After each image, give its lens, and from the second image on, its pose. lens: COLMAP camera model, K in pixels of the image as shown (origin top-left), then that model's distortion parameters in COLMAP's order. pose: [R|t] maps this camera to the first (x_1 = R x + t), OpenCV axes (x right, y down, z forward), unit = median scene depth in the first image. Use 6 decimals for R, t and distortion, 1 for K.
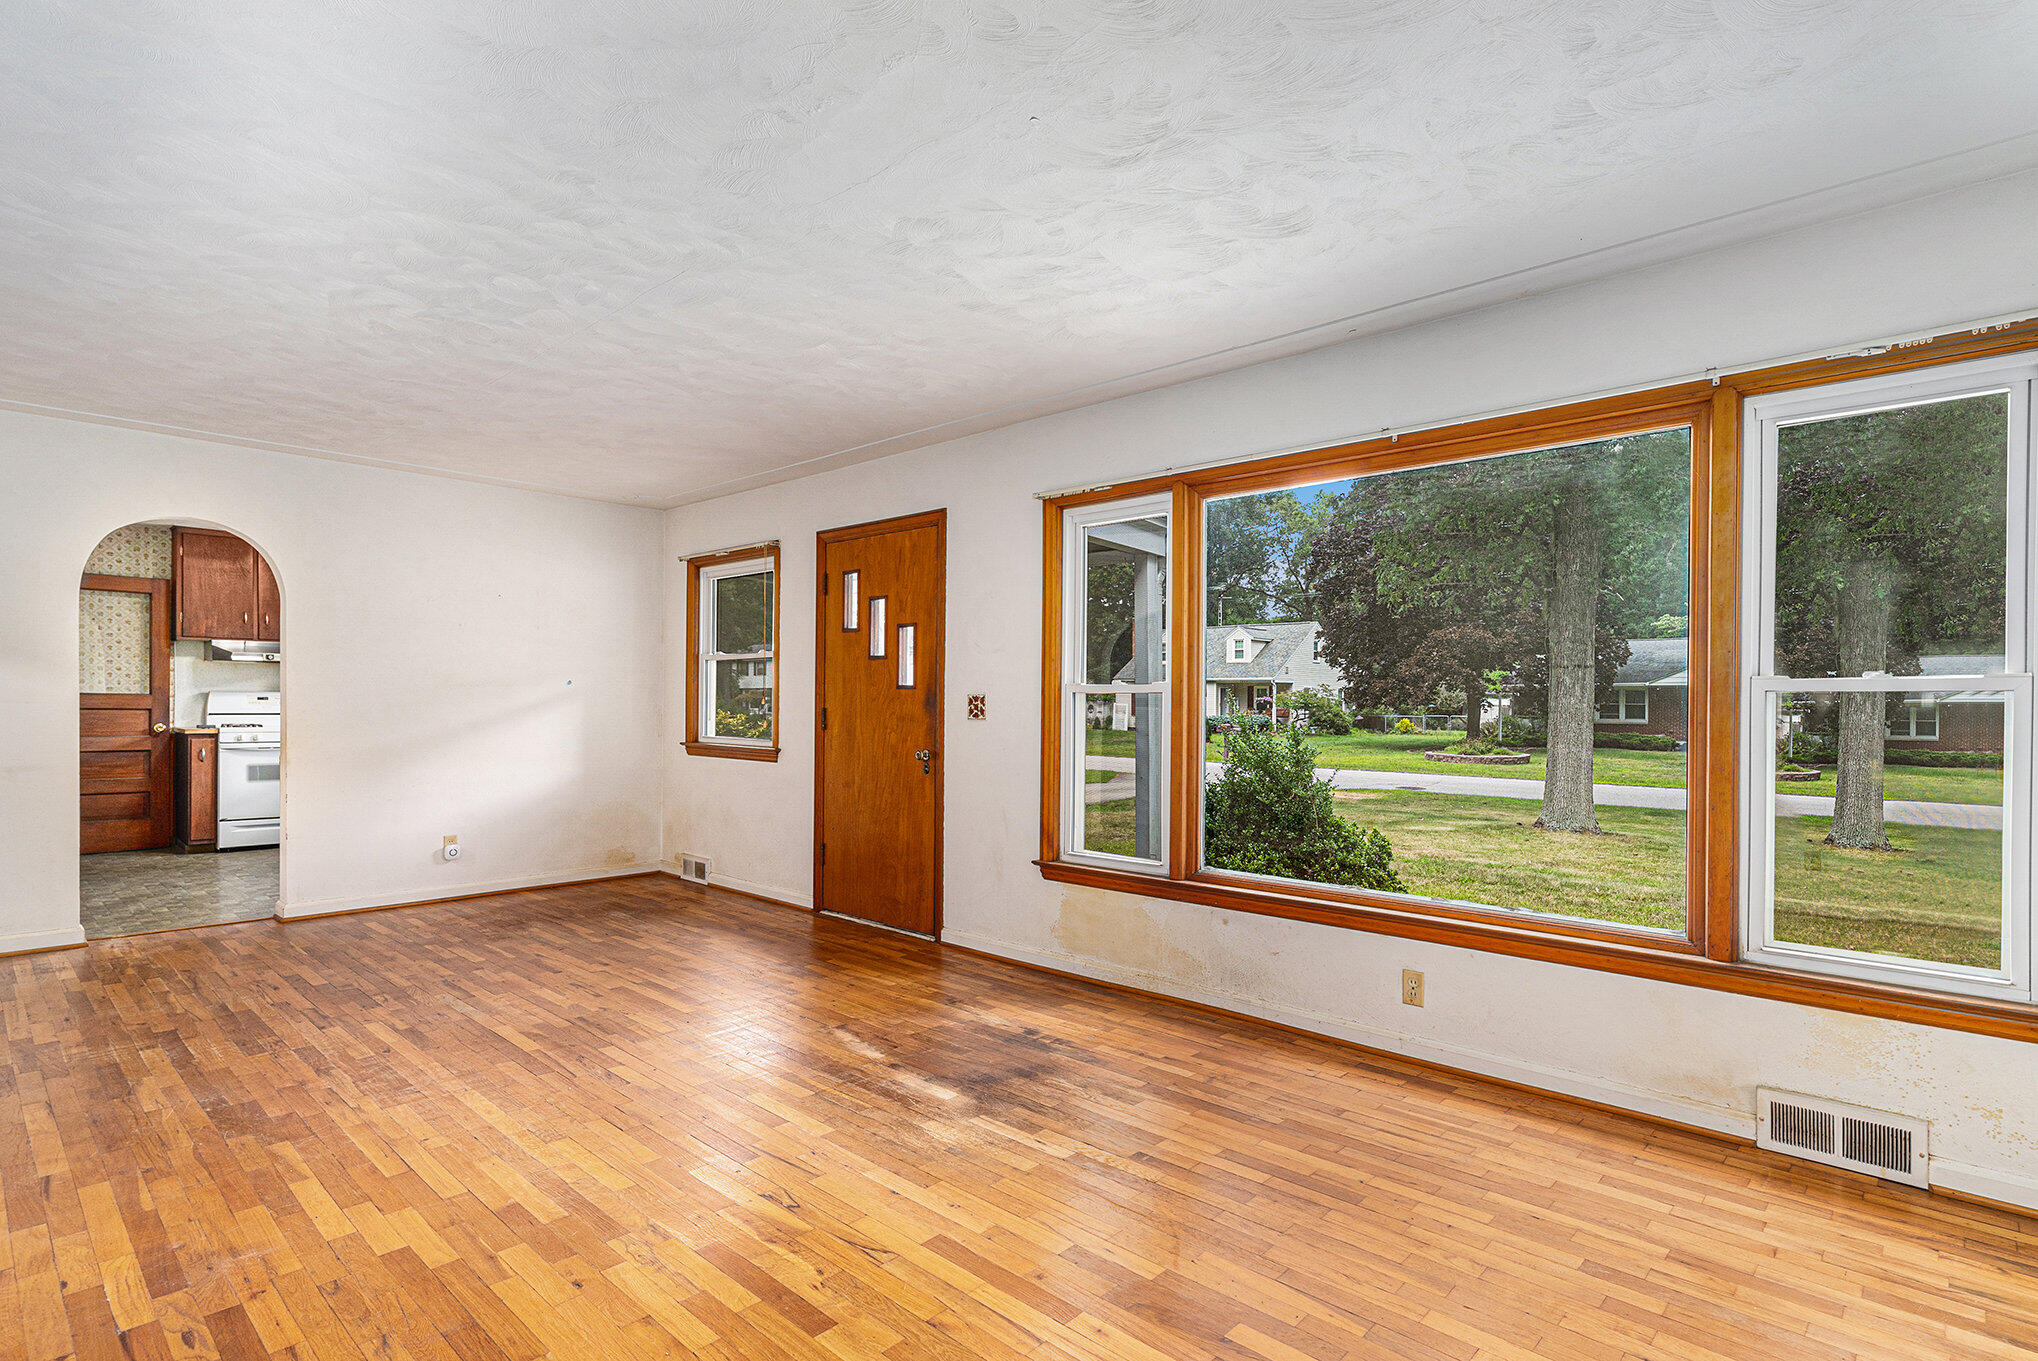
lens RADIAL K [[1027.8, 0, 1049.6], [0, 1027.8, 696.9], [0, 0, 1]] dist [-0.002559, -0.000223]
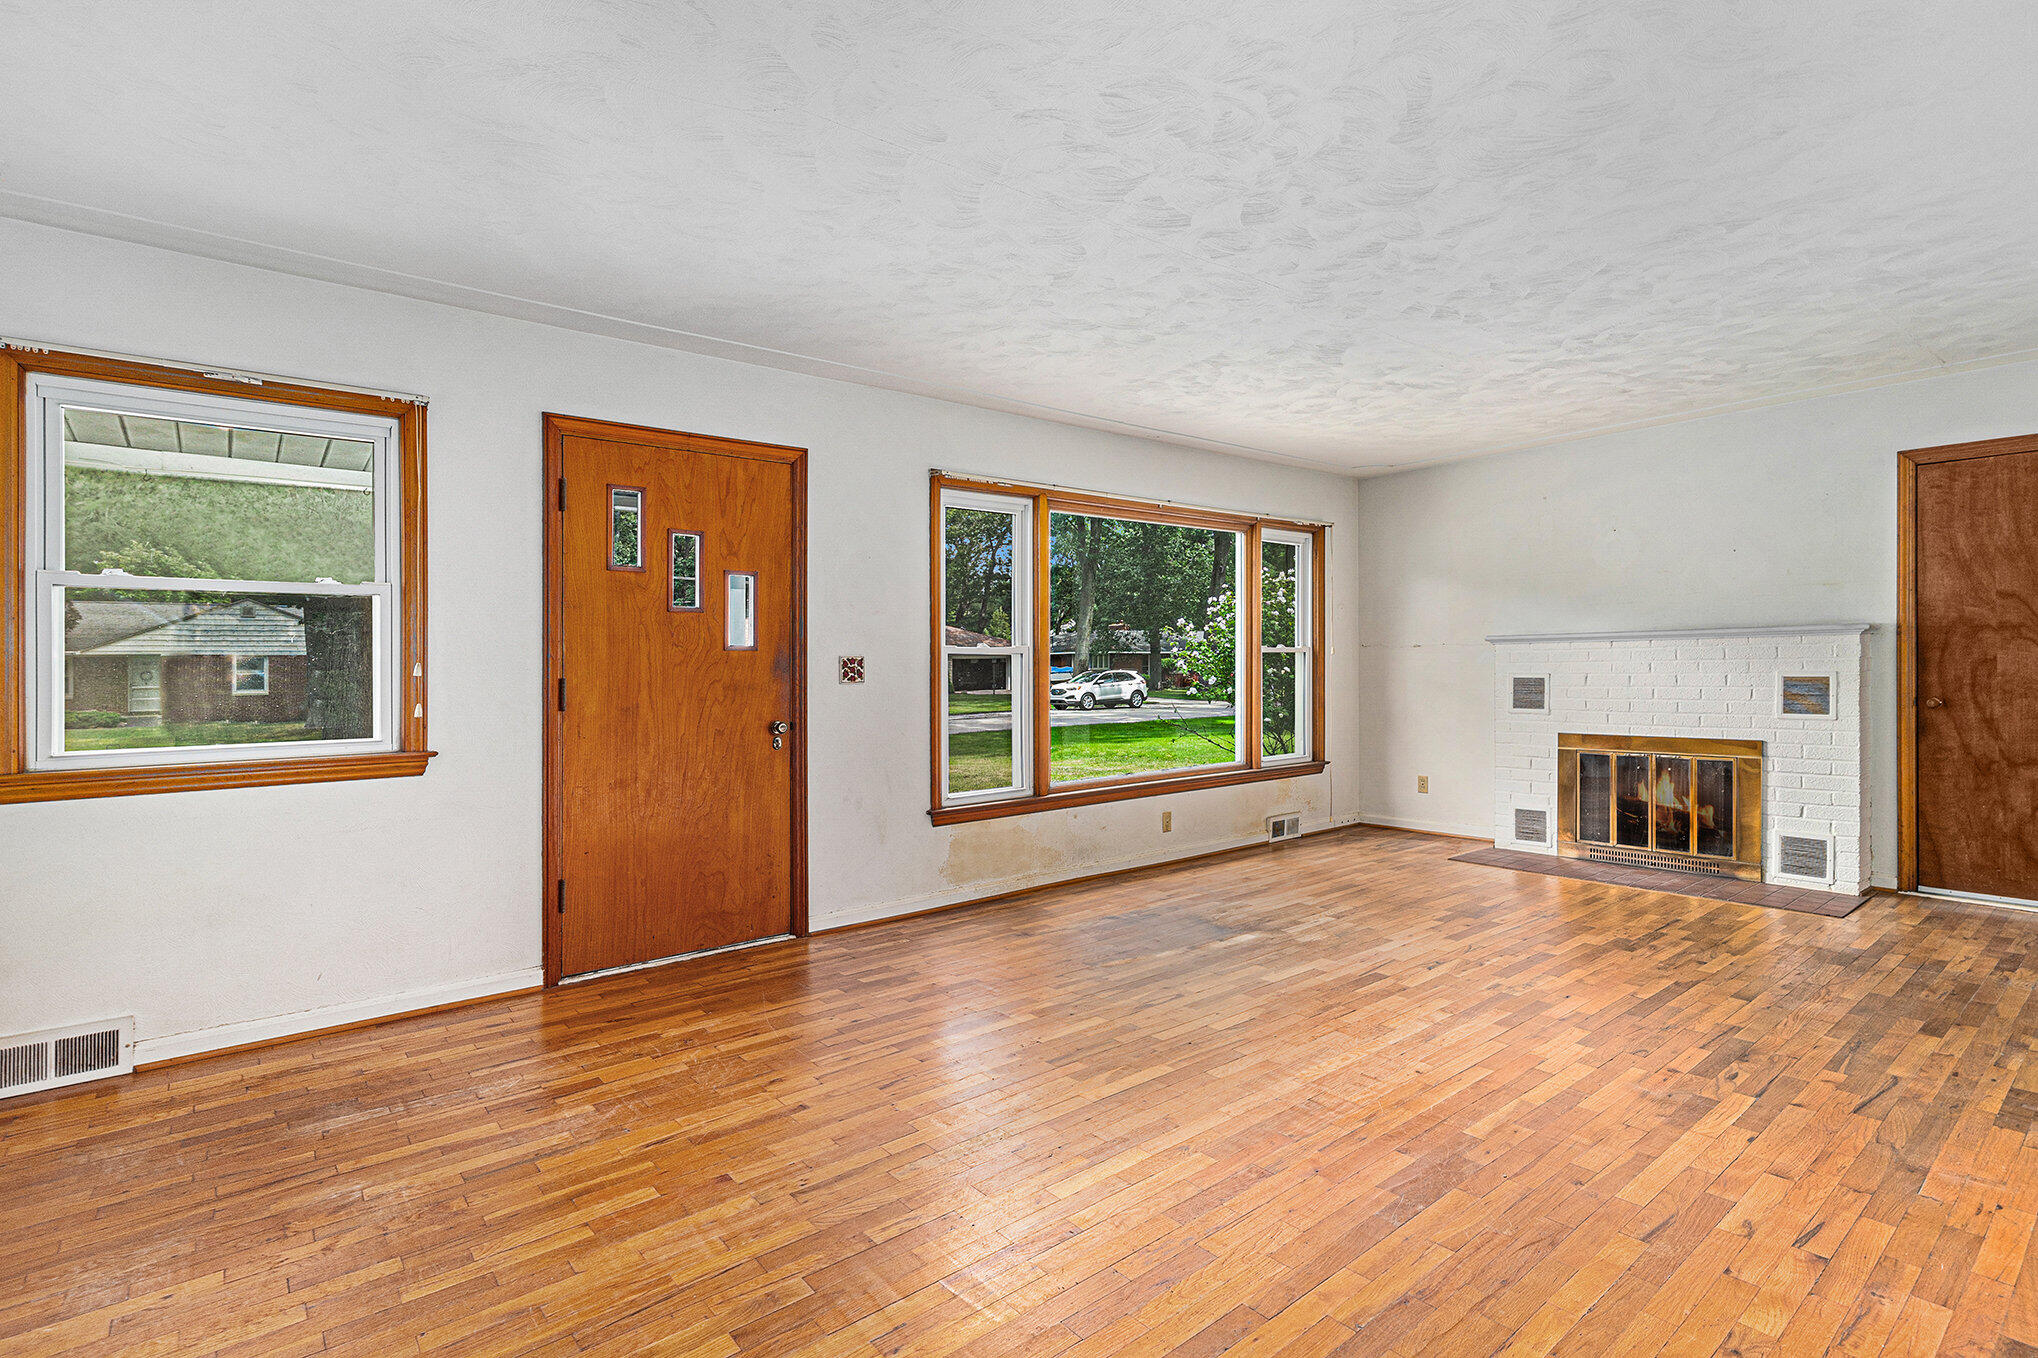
lens RADIAL K [[974.4, 0, 1017.8], [0, 974.4, 654.8], [0, 0, 1]] dist [0.000517, 0.000311]
pose [[0.148598, -0.000015, 0.988898, -0.991722], [0.010318, 0.999946, -0.001535, -0.001166], [-0.988844, 0.010432, 0.148590, 0.747632]]
